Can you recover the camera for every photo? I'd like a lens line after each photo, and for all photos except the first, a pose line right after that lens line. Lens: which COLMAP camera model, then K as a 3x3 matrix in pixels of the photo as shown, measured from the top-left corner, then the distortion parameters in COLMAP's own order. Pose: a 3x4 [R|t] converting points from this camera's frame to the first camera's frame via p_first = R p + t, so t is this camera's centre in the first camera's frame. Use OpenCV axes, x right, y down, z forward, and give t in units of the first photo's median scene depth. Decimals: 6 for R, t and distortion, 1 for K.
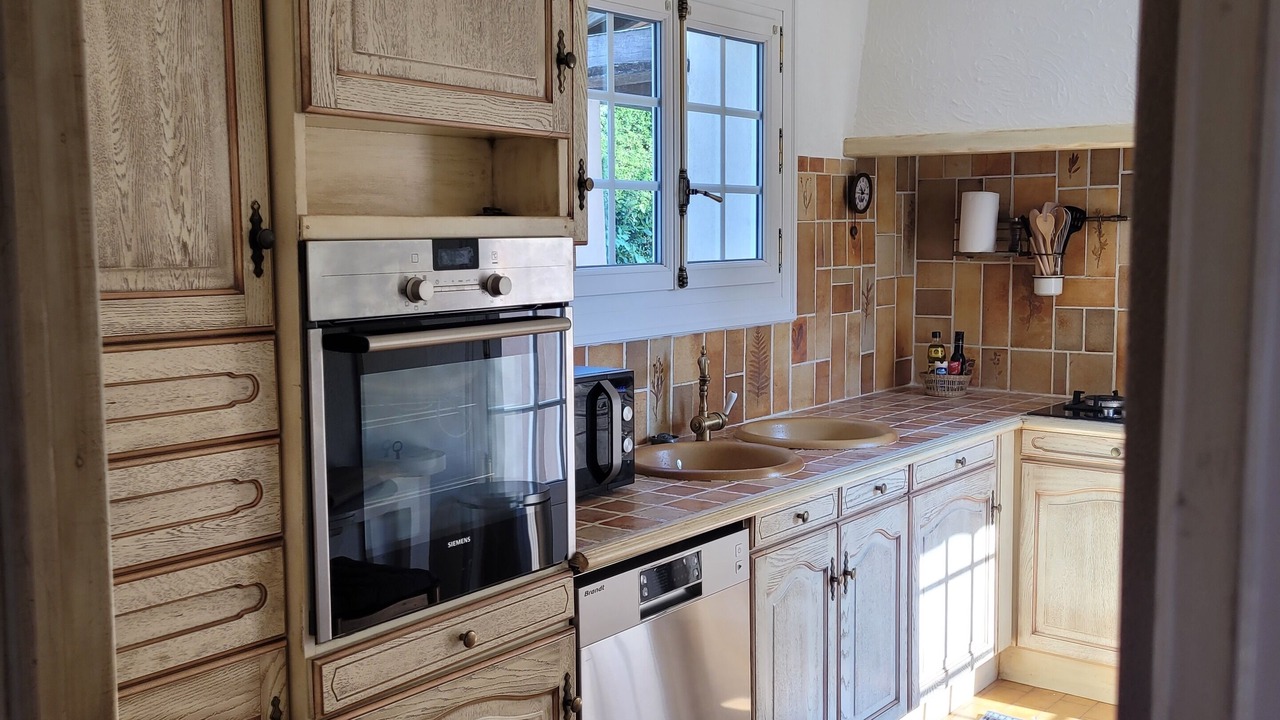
lens RADIAL K [[1223.8, 0, 640.0], [0, 1223.8, 360.0], [0, 0, 1]] dist [0.010534, -0.000856]
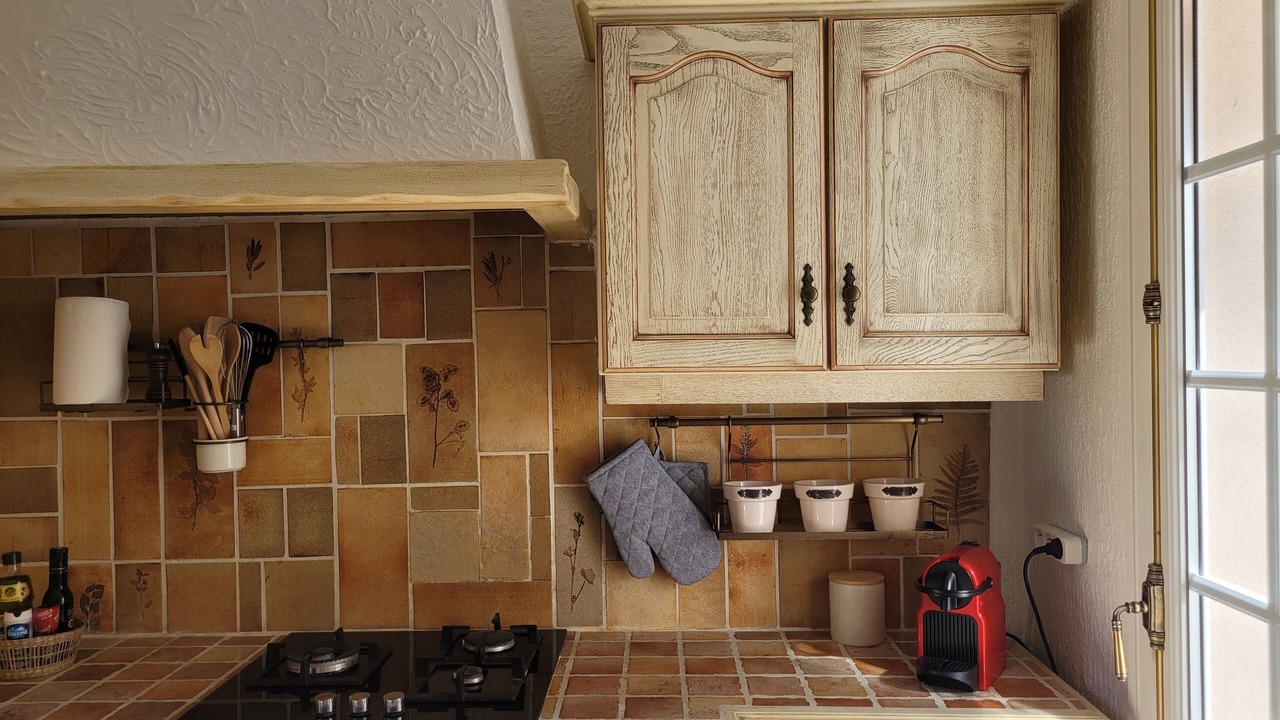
lens RADIAL K [[970.7, 0, 640.0], [0, 970.7, 360.0], [0, 0, 1]] dist [0.007104, -0.000325]
pose [[0.789241, -0.014902, 0.613903, 0.202938], [0.076671, 0.994274, -0.074434, -0.055670], [-0.609278, 0.105815, 0.785864, 0.495516]]
